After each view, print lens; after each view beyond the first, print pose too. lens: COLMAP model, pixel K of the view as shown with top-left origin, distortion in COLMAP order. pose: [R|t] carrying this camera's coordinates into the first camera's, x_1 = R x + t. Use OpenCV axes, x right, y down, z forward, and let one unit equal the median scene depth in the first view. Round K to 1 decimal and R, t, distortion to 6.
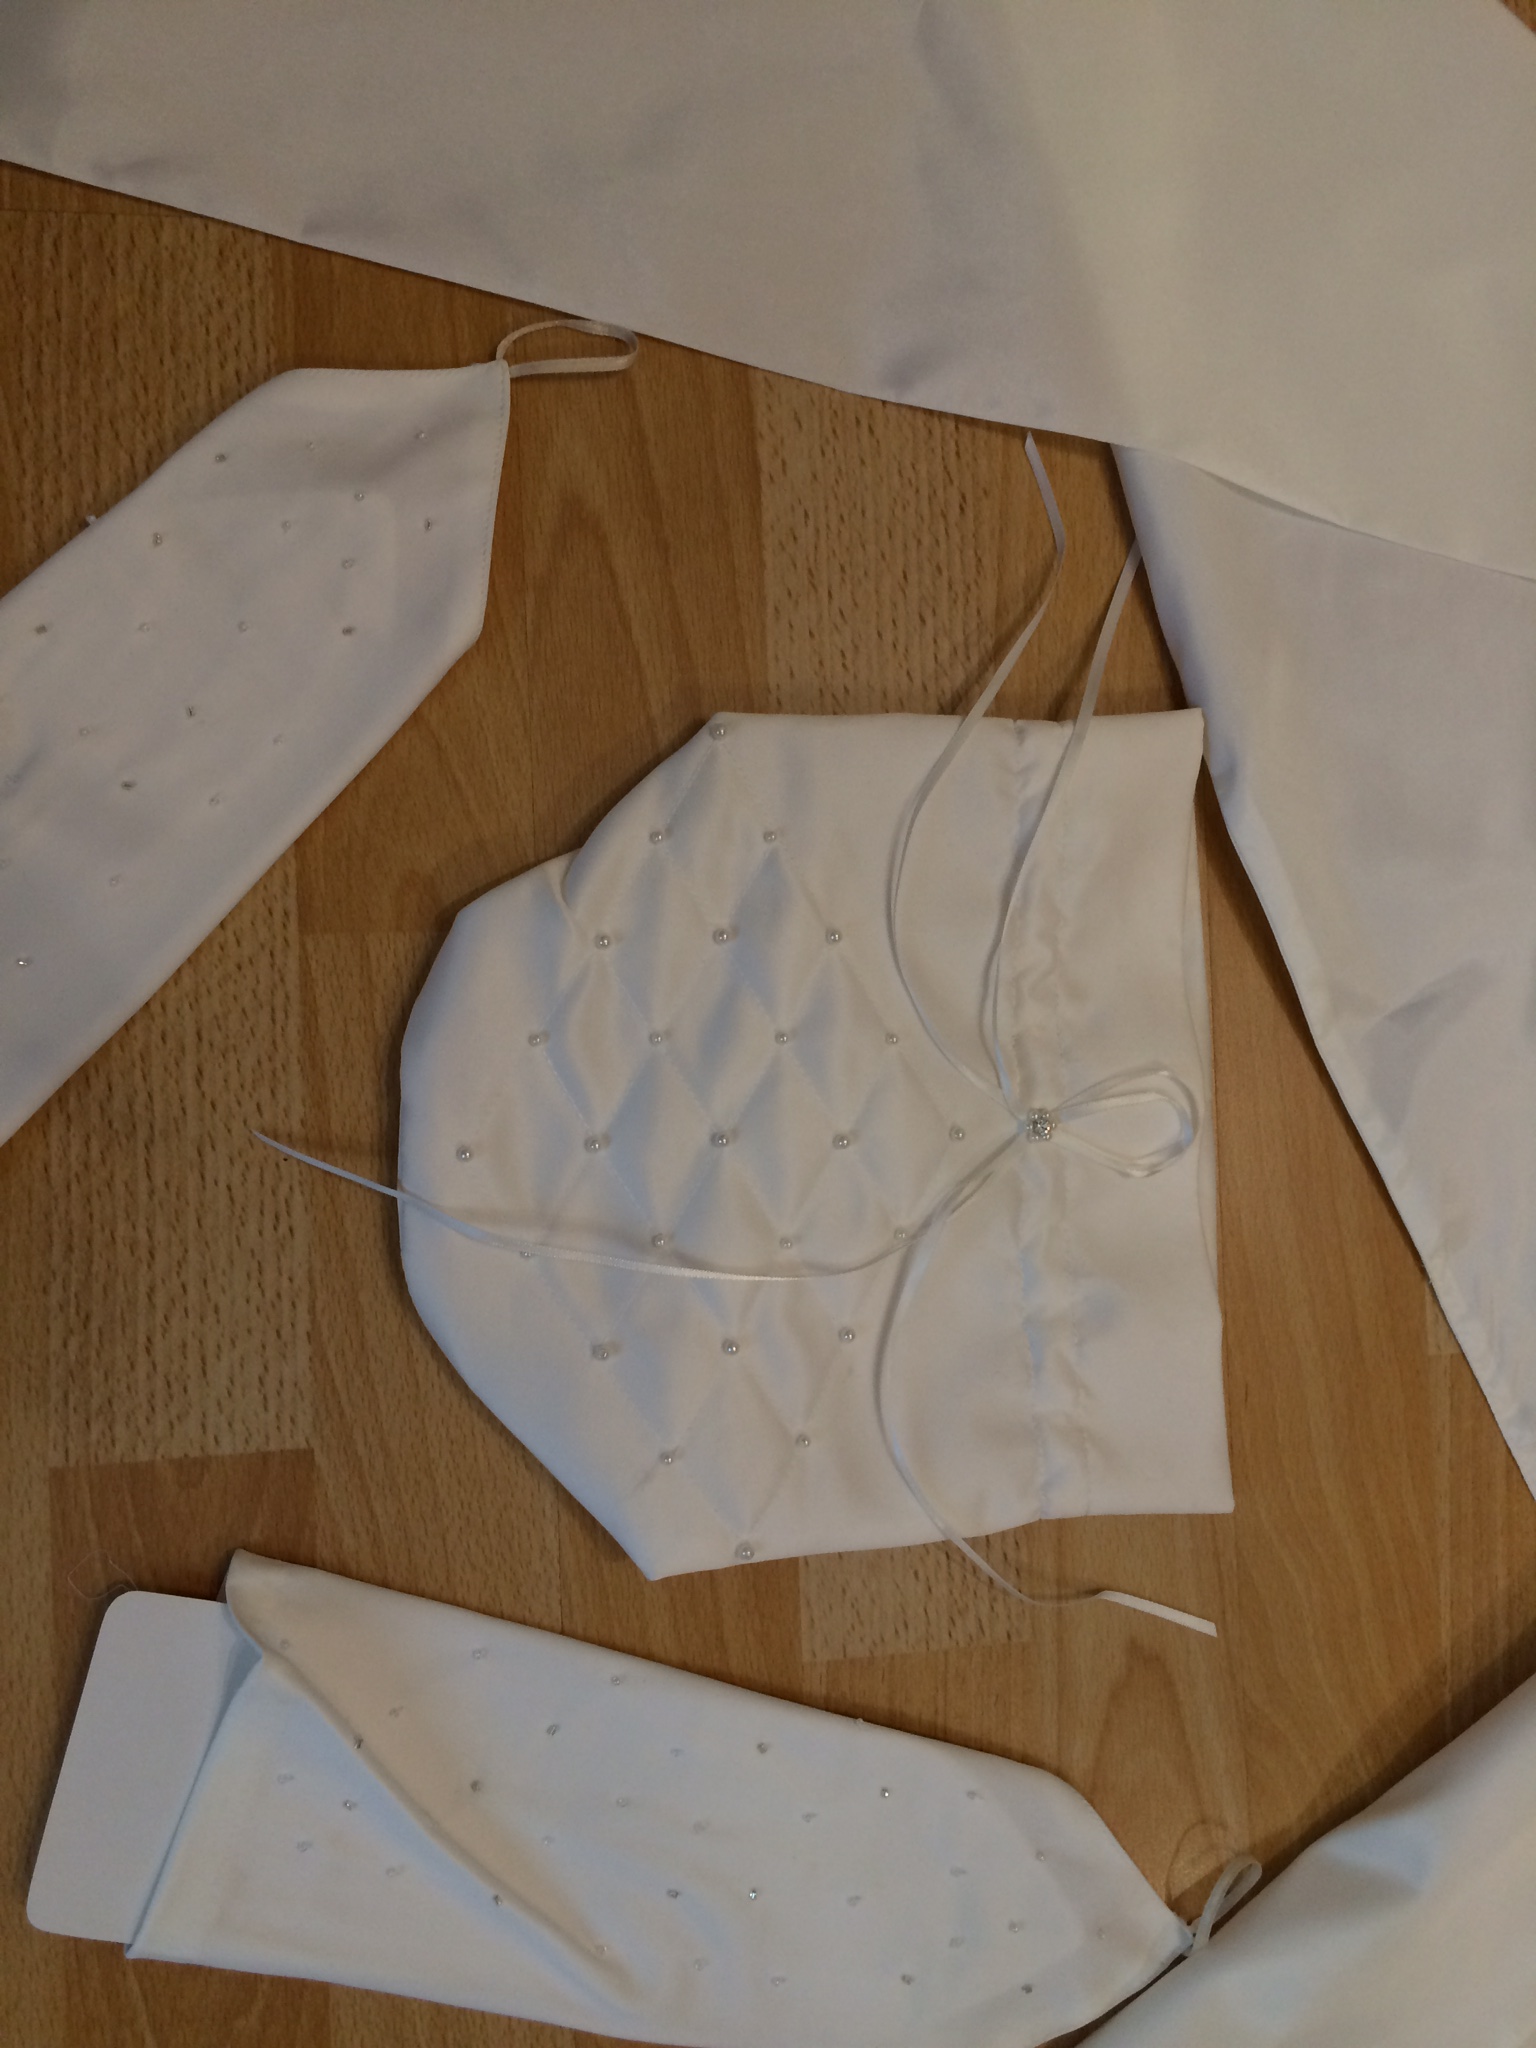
lens RADIAL K [[1802.4, 0, 768.0], [0, 1802.4, 1024.0], [0, 0, 1]] dist [0.076793, -0.131404]
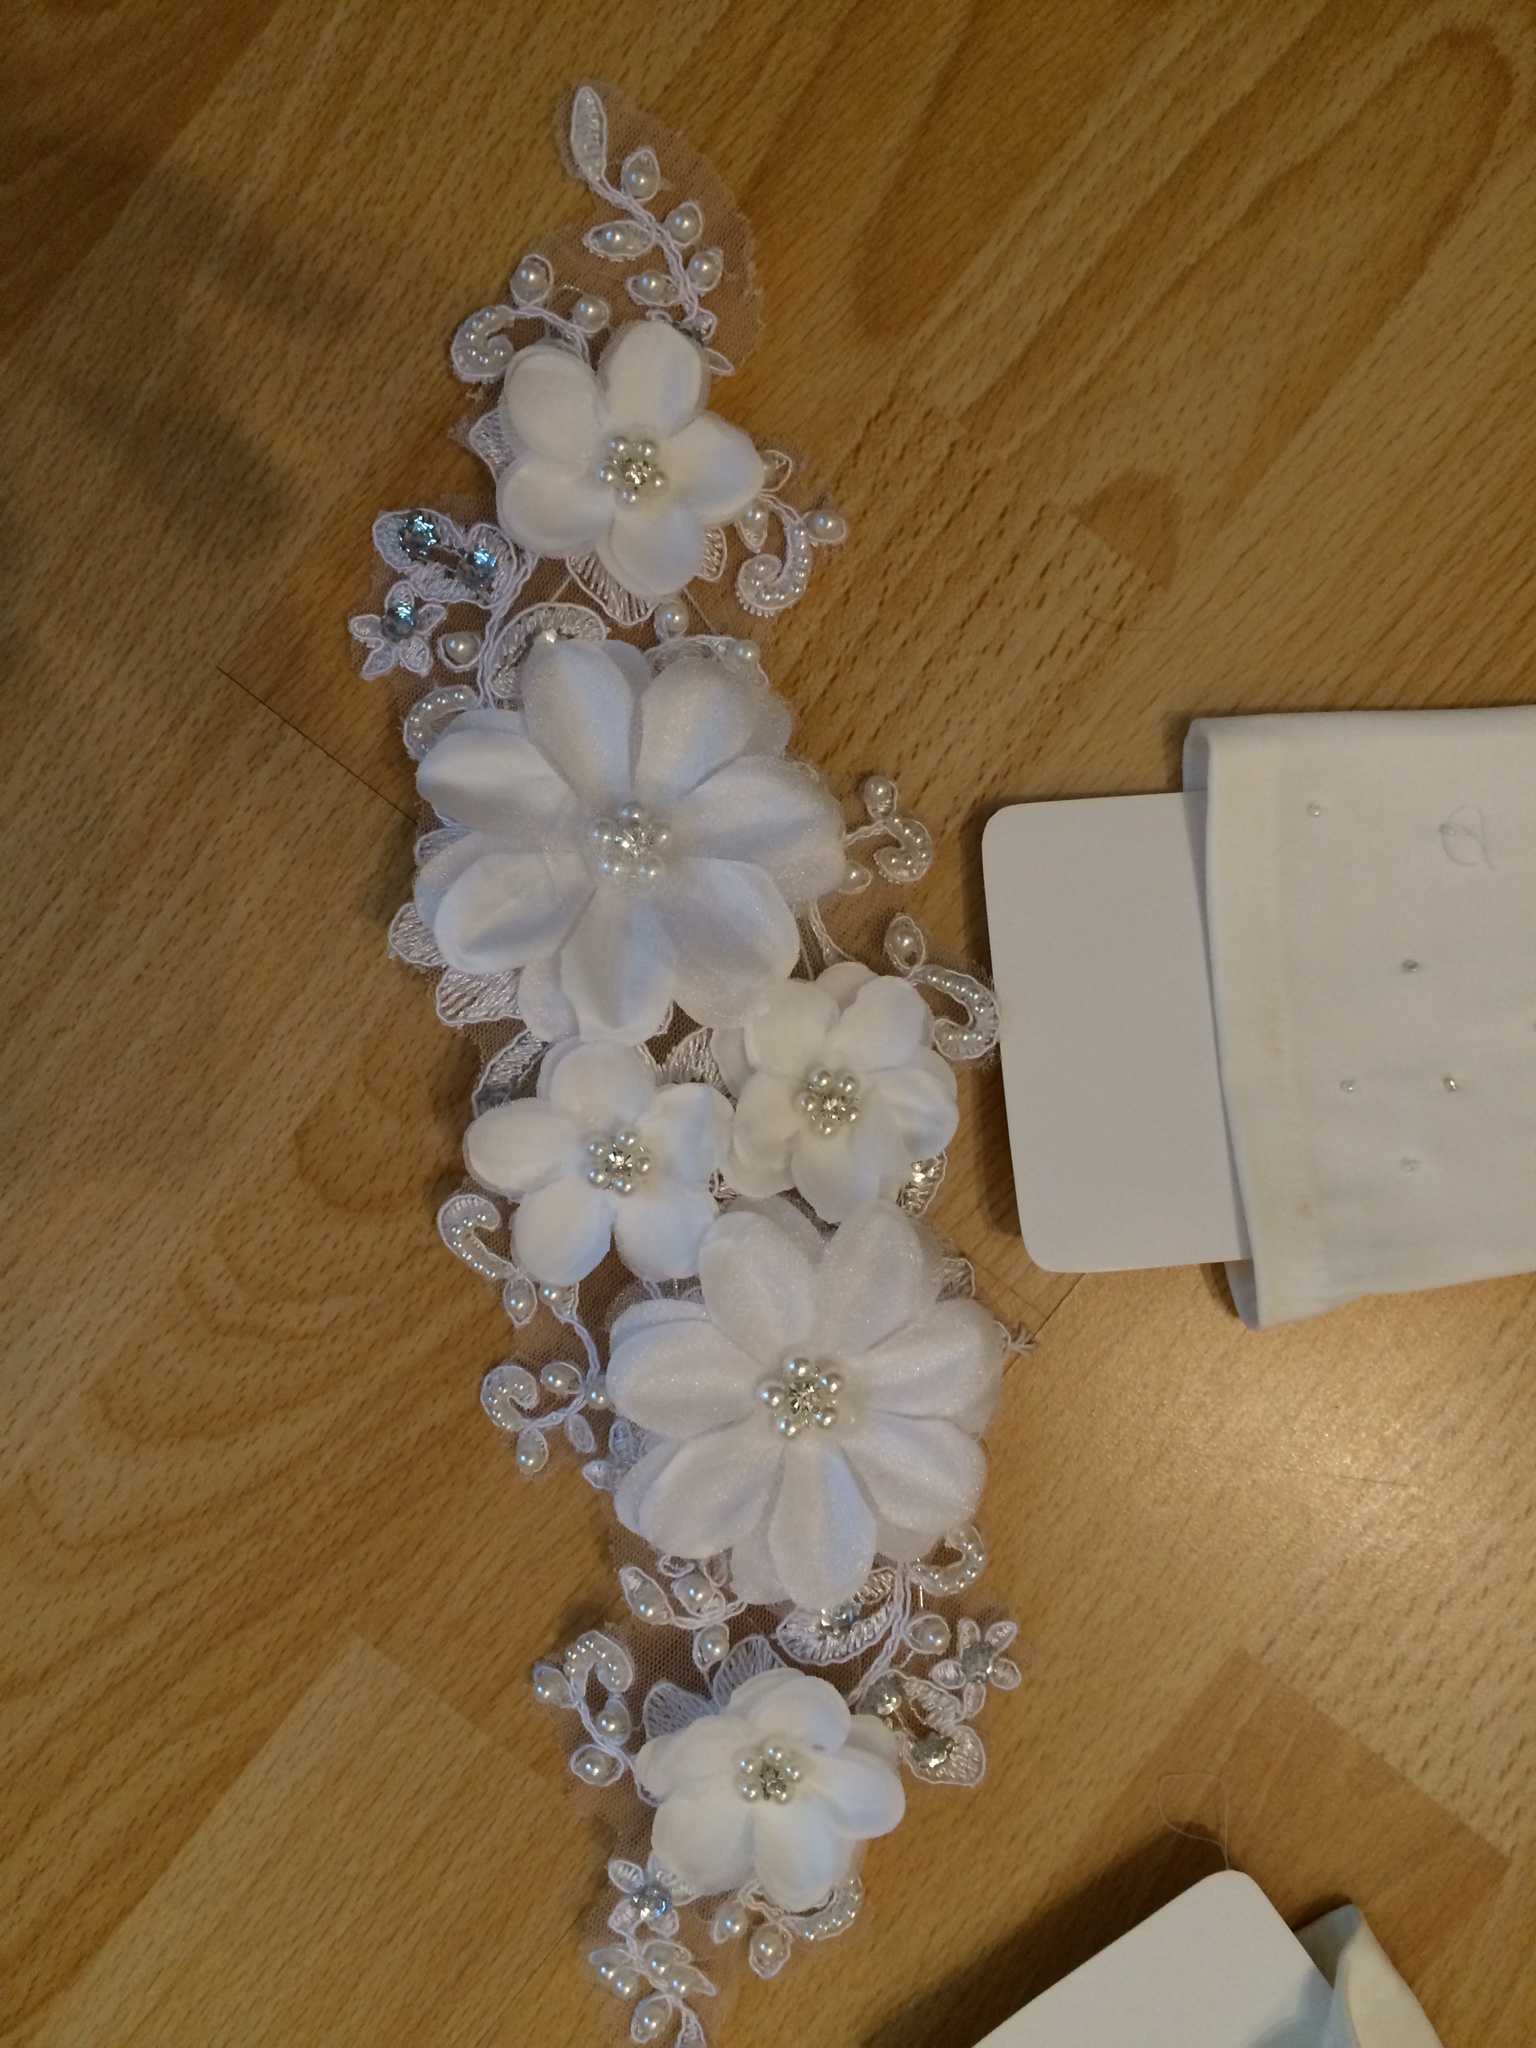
lens RADIAL K [[1802.4, 0, 768.0], [0, 1802.4, 1024.0], [0, 0, 1]] dist [0.076793, -0.131404]
pose [[0.752275, 0.643322, -0.142195, -0.550985], [-0.646879, 0.762154, 0.025878, 0.147082], [0.125022, 0.072516, 0.989500, 0.227047]]
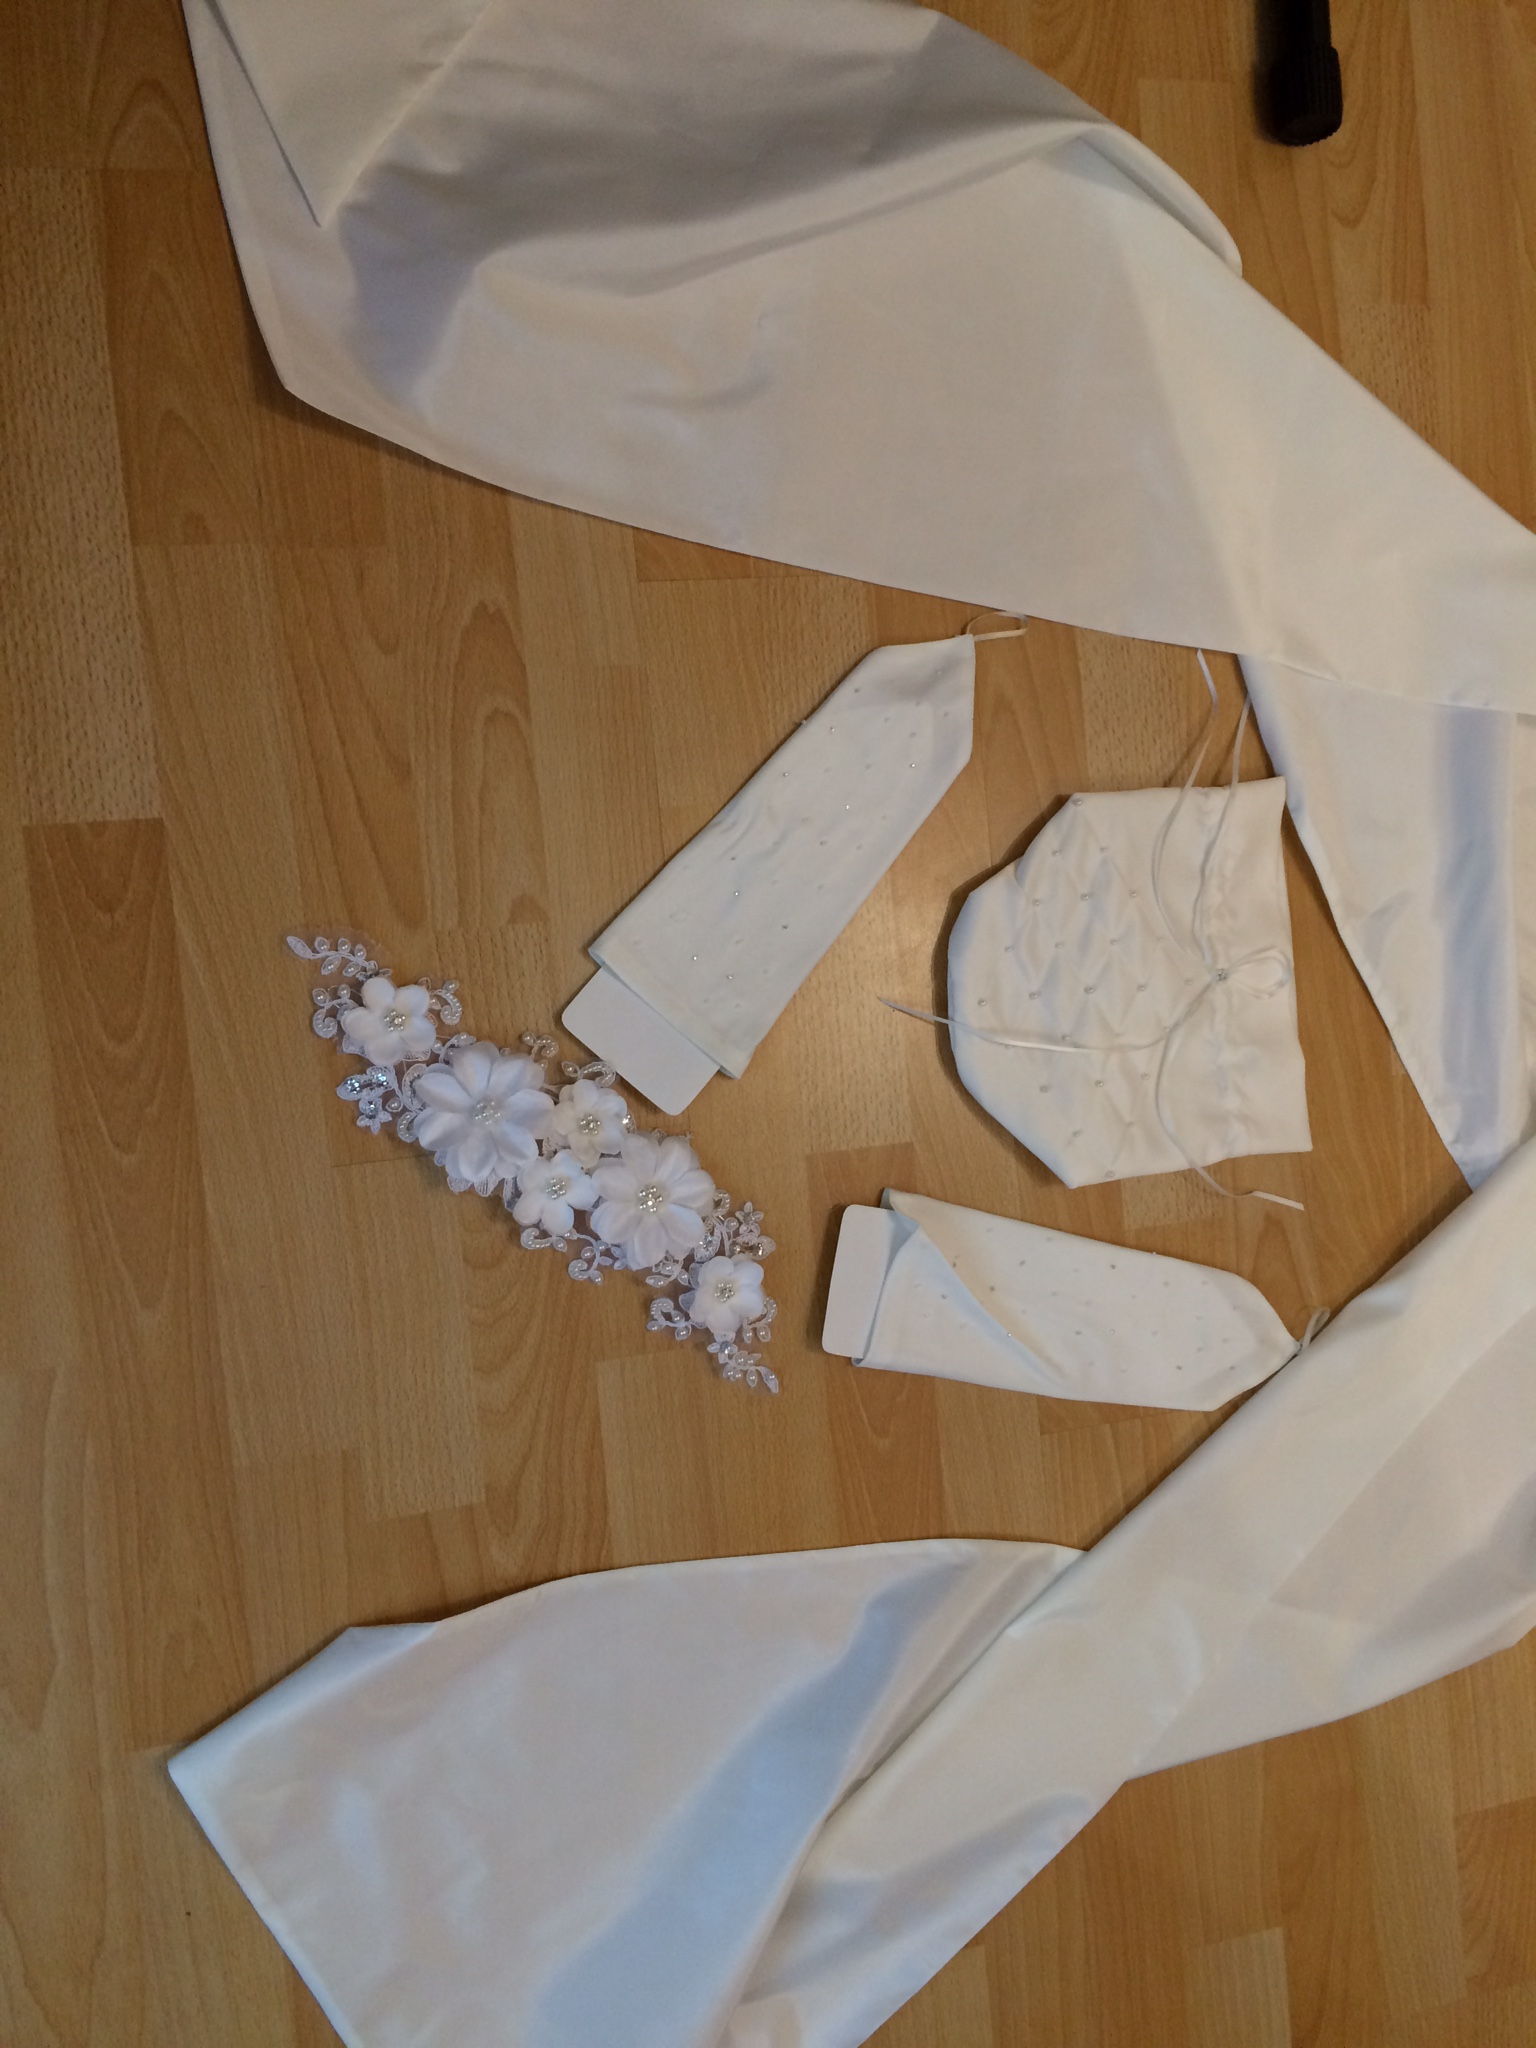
lens RADIAL K [[1802.4, 0, 768.0], [0, 1802.4, 1024.0], [0, 0, 1]] dist [0.076793, -0.131404]
pose [[0.992492, -0.058905, 0.107186, -0.619250], [0.053193, 0.997047, 0.055389, -0.035773], [-0.110132, -0.049272, 0.992695, -1.081892]]
